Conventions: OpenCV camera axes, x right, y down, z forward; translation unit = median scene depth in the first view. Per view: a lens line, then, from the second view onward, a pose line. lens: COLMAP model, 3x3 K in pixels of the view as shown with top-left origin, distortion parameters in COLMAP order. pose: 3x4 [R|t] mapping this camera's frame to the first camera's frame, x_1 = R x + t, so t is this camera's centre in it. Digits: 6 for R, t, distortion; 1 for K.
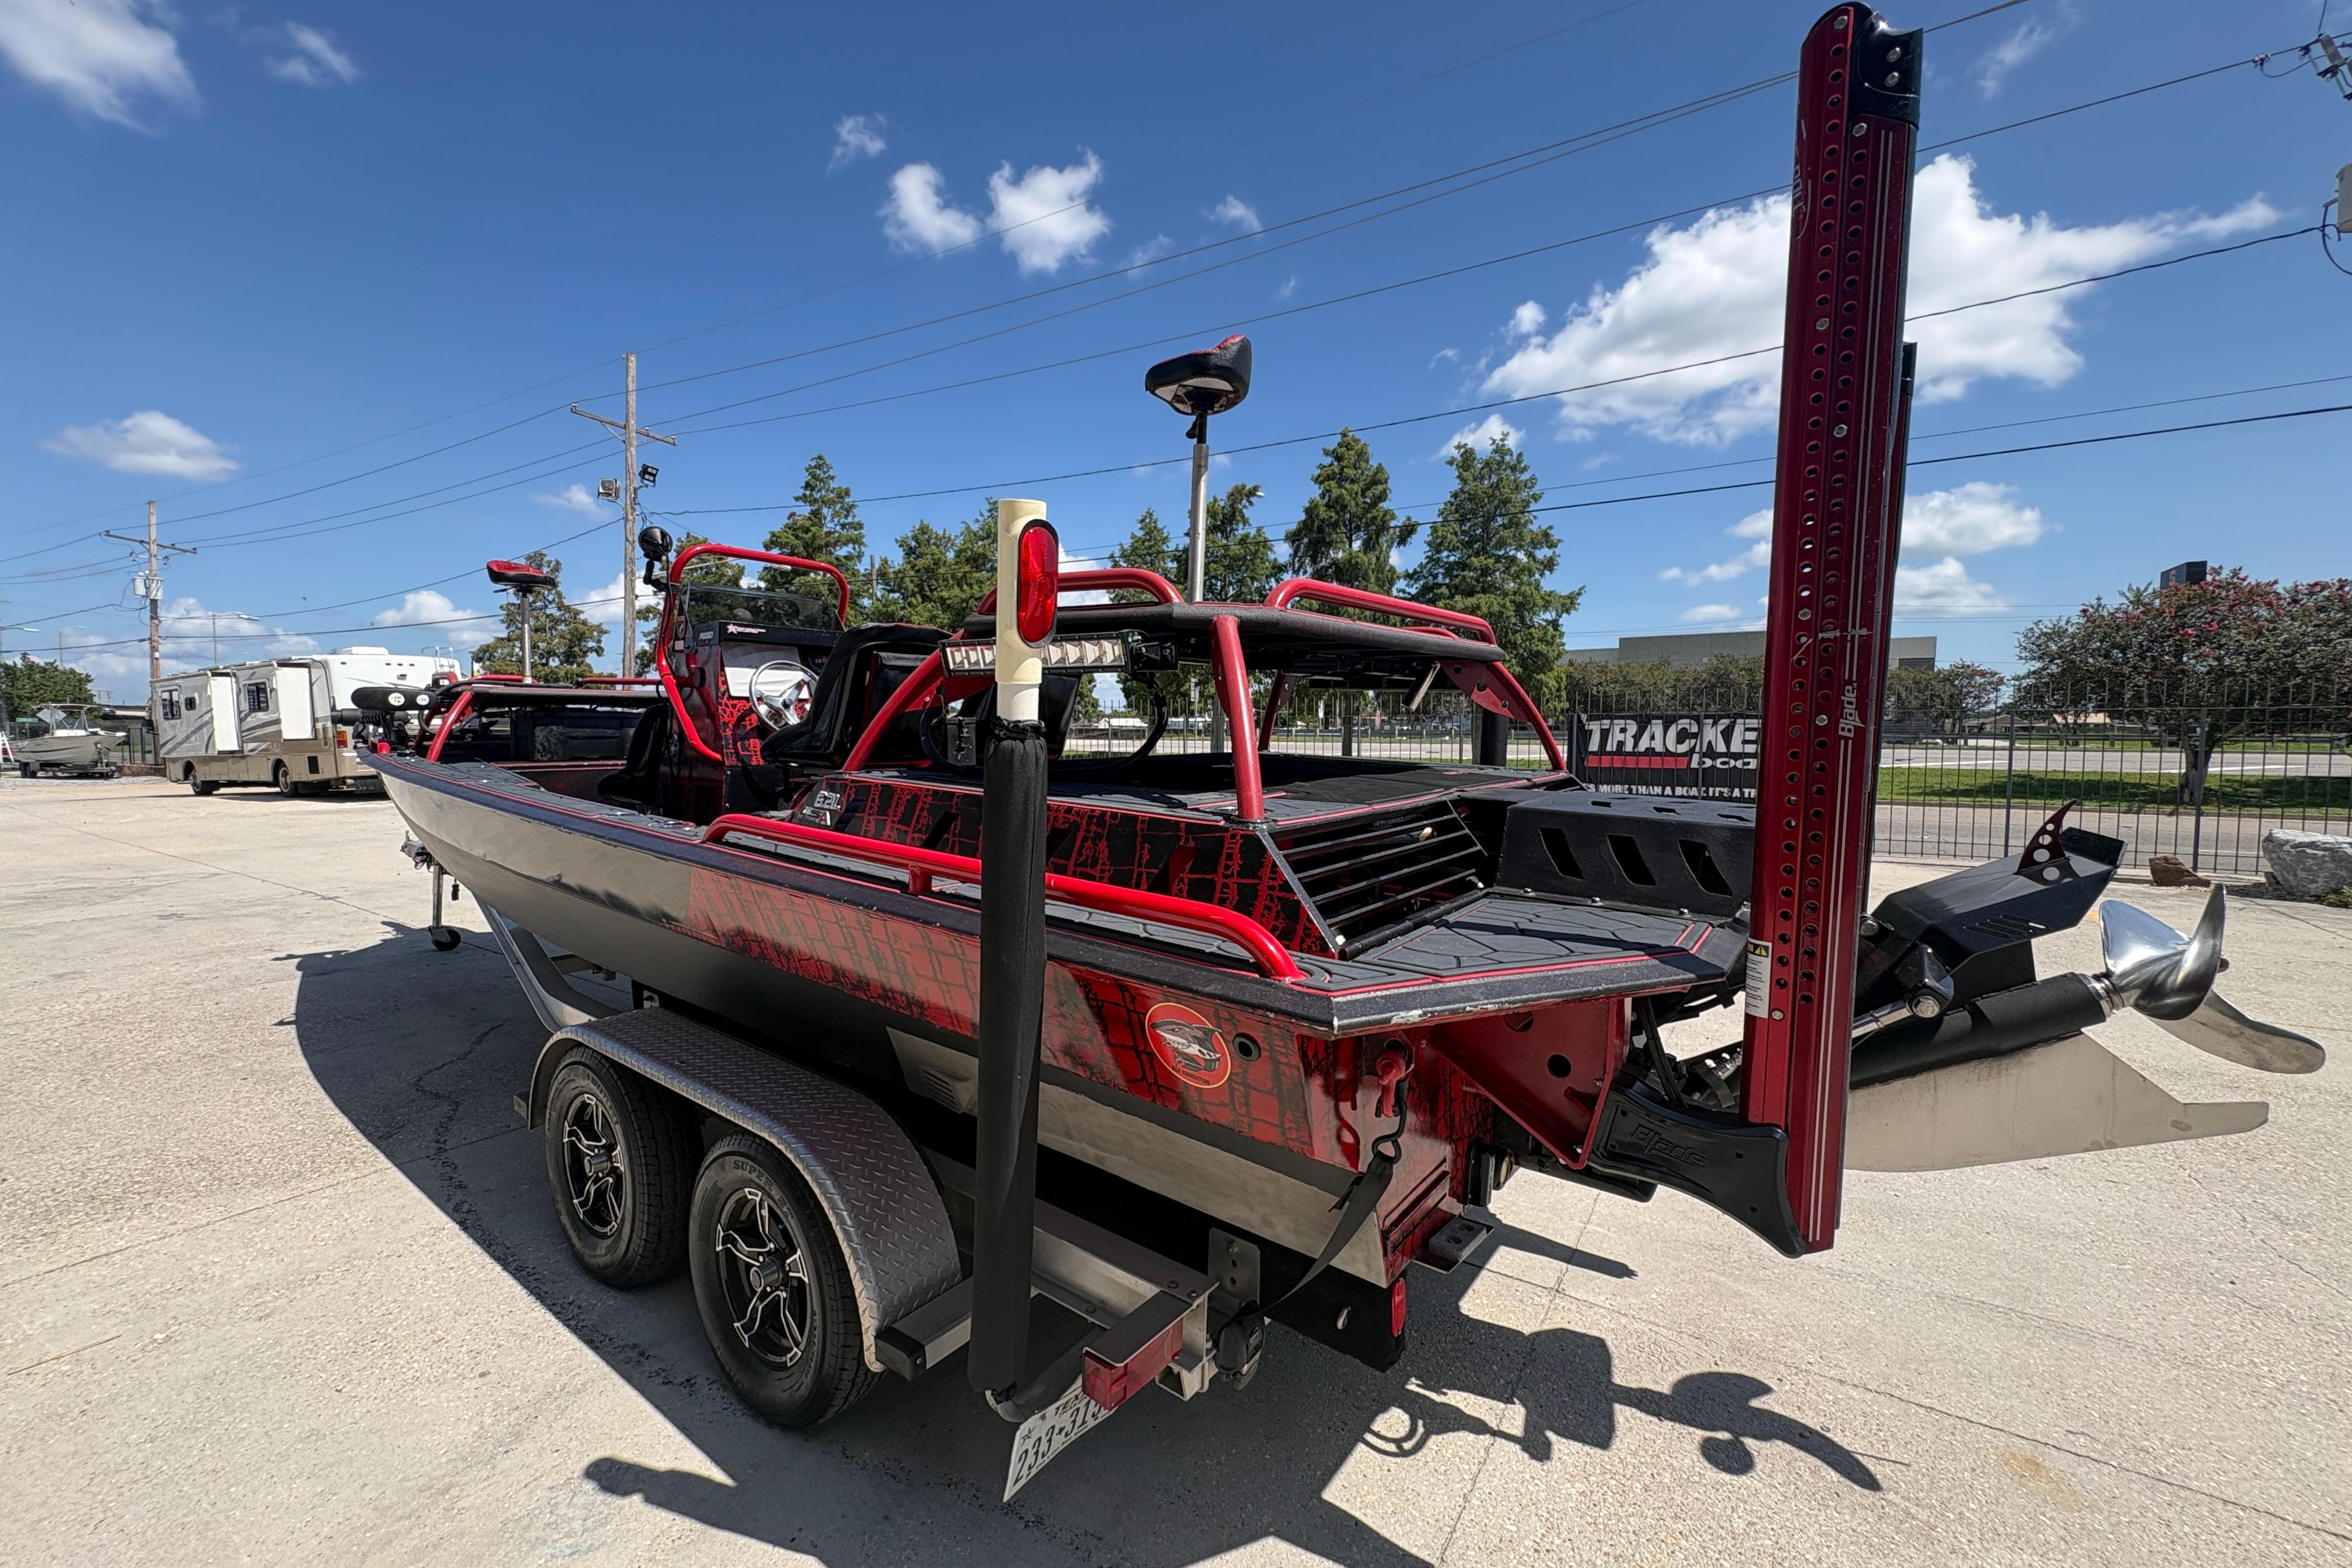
lens RADIAL K [[947.2, 0, 1178.9], [0, 947.2, 784.2], [0, 0, 1]] dist [0.003224, -0.000694]
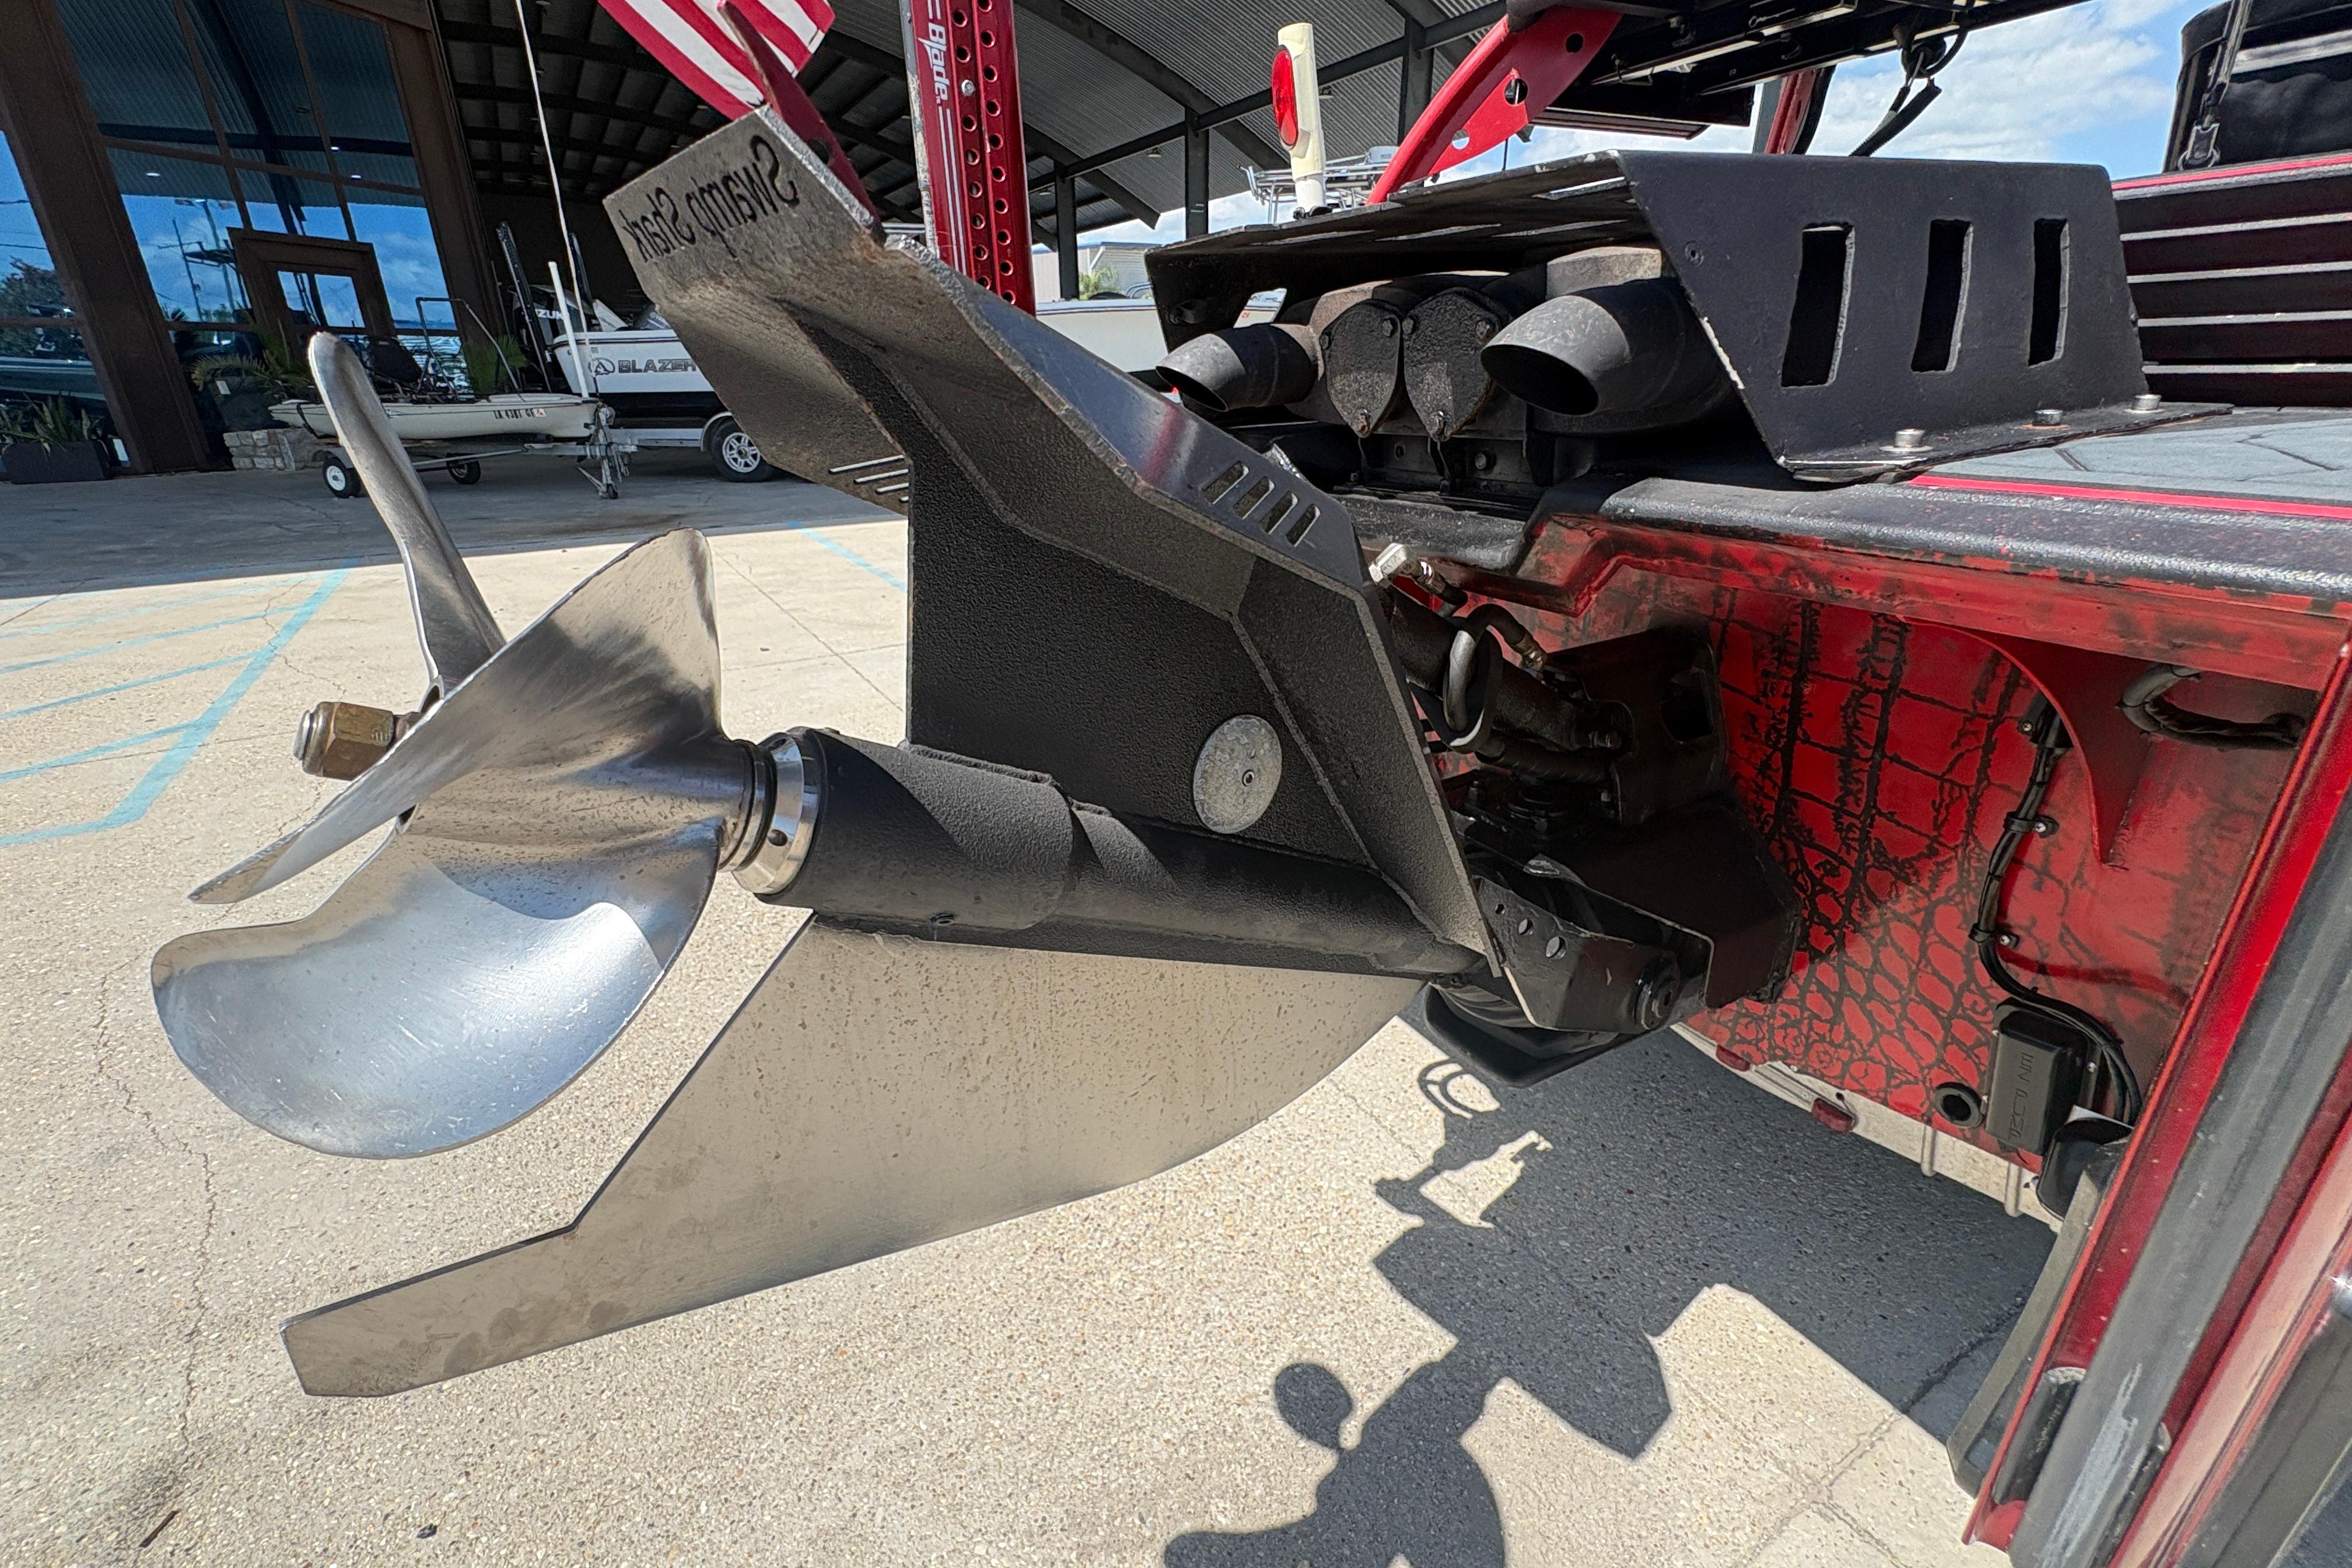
lens RADIAL K [[1035.9, 0, 1166.3], [0, 1035.9, 781.5], [0, 0, 1]] dist [0.002694, -0.000511]
pose [[-0.430754, 0.344881, -0.833971, 0.063932], [-0.039194, 0.916078, 0.399079, 0.004600], [0.901618, 0.204592, -0.381087, 0.066840]]
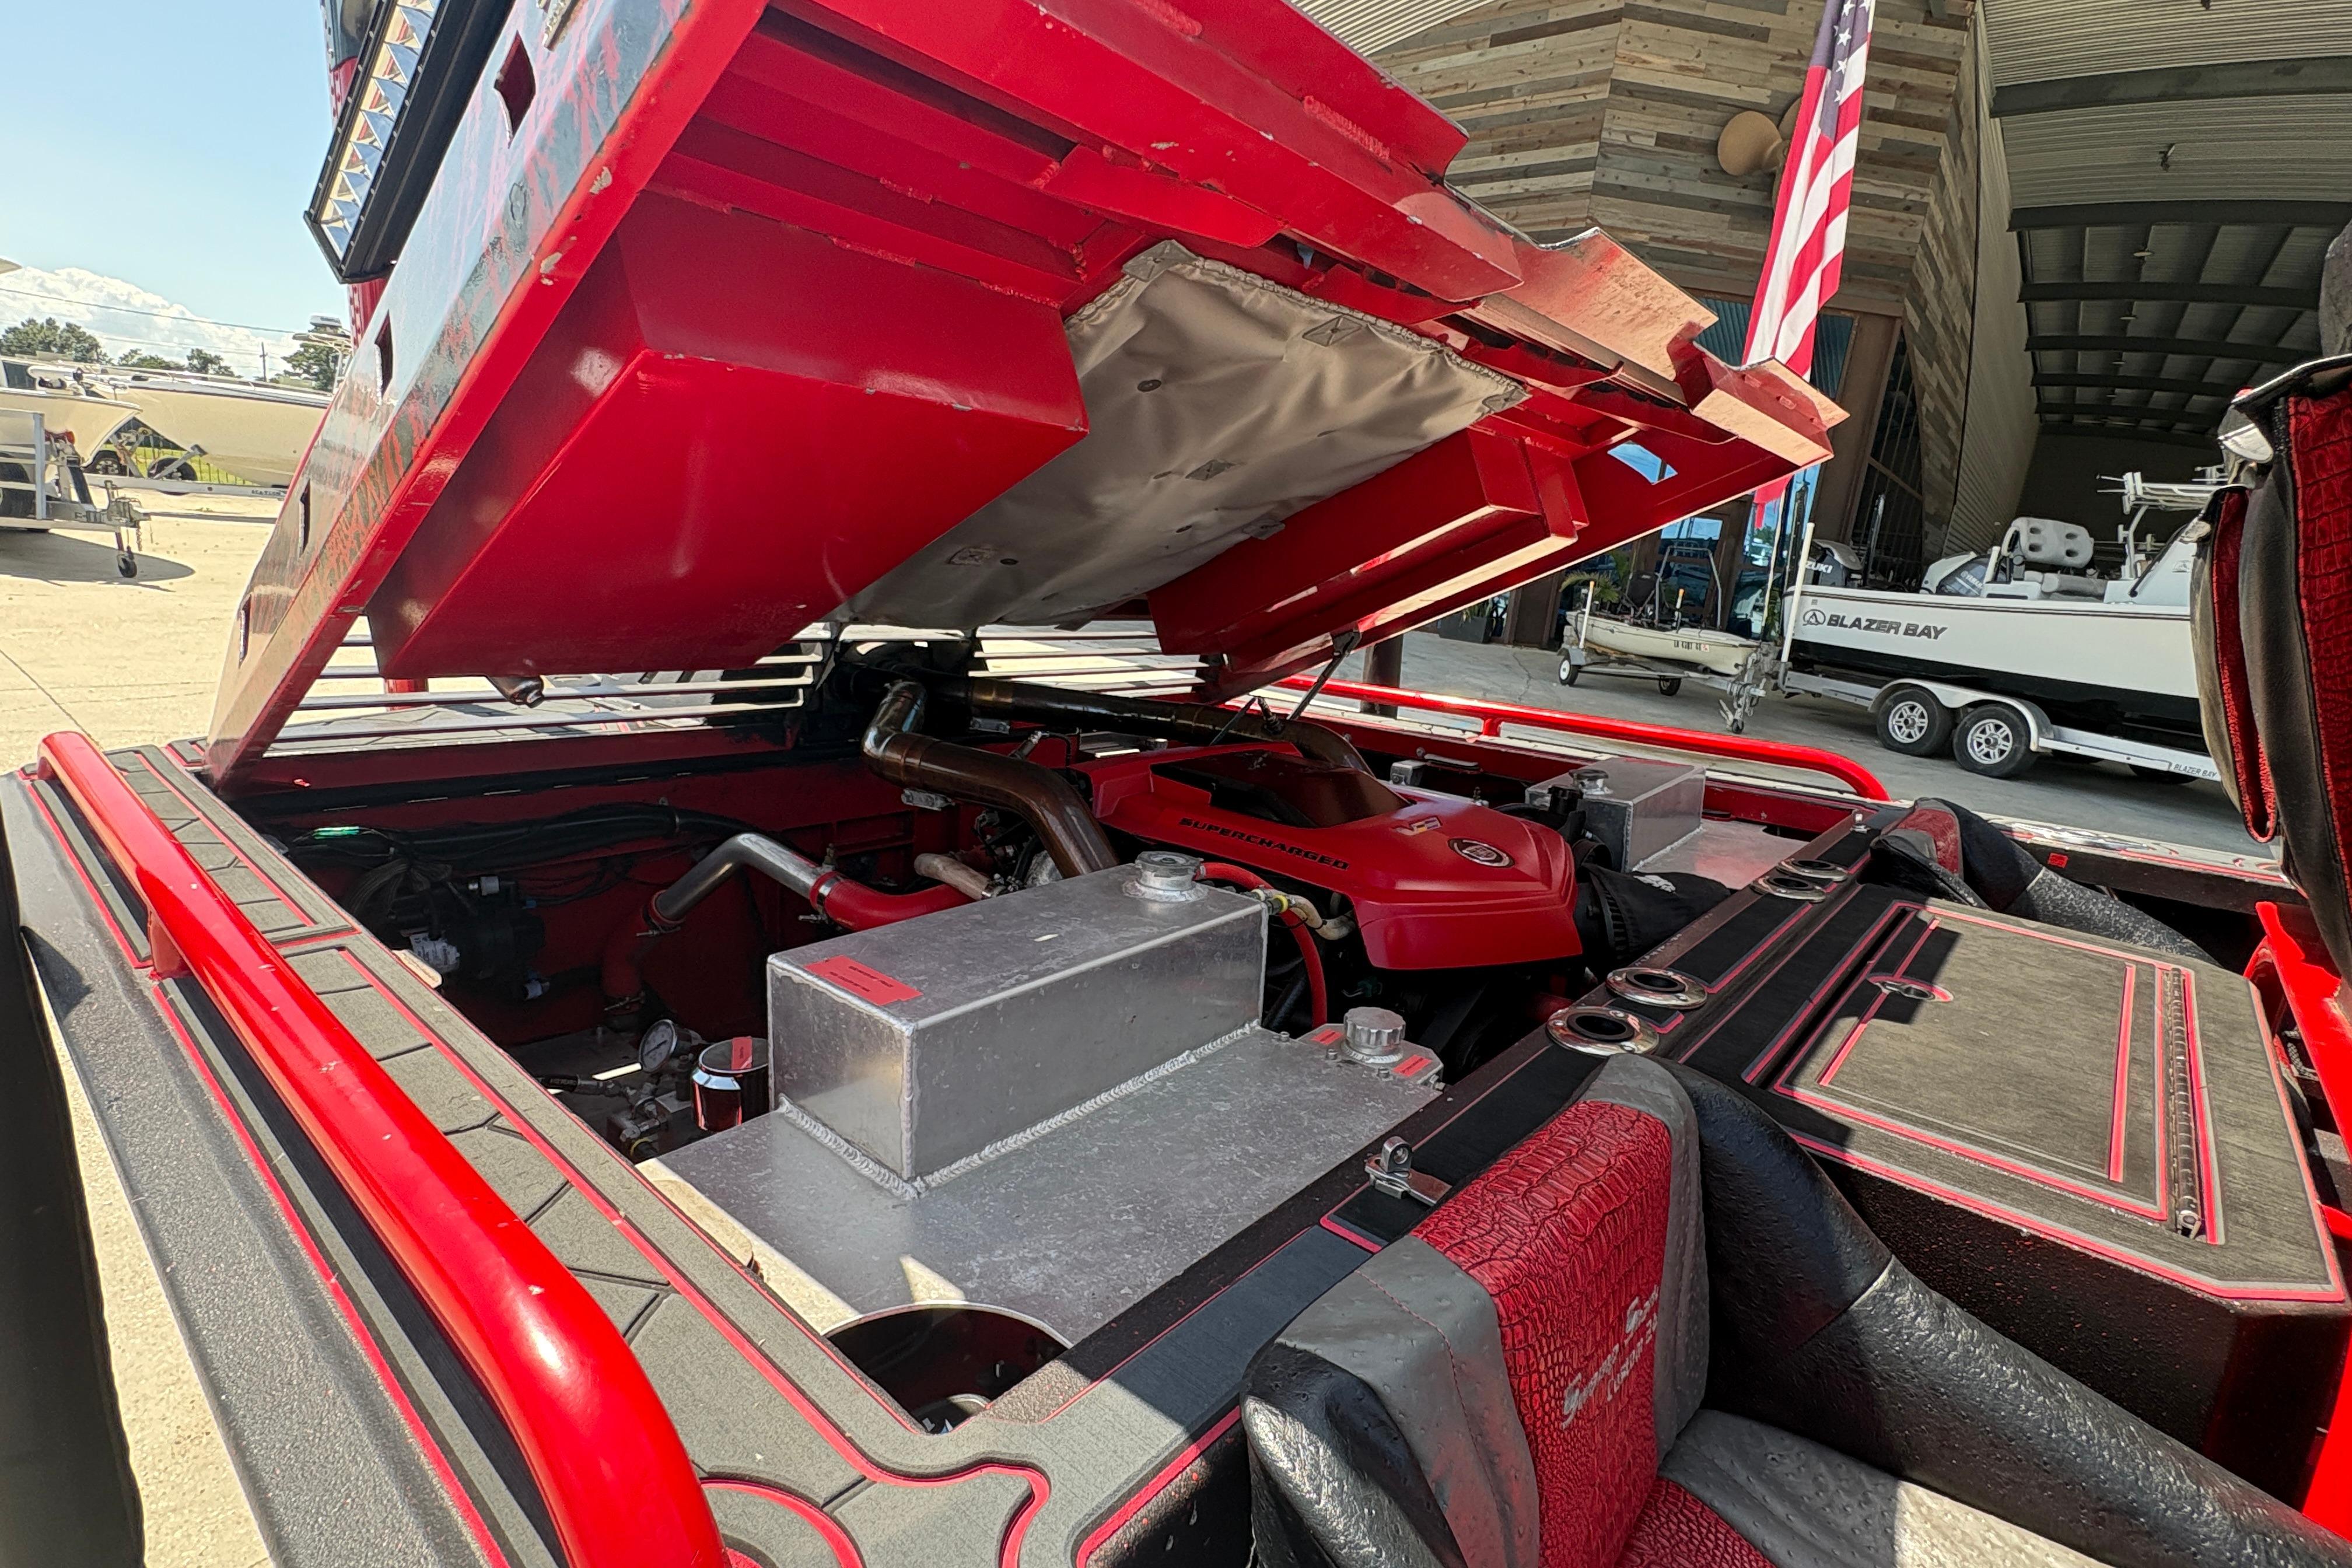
lens RADIAL K [[1108.0, 0, 1168.6], [0, 1108.0, 780.7], [0, 0, 1]] dist [0.001988, -0.000127]
pose [[-0.992086, -0.112608, 0.055542, 0.004447], [-0.092130, 0.953390, 0.287330, -0.011323], [-0.085309, 0.279939, -0.956220, 0.131710]]
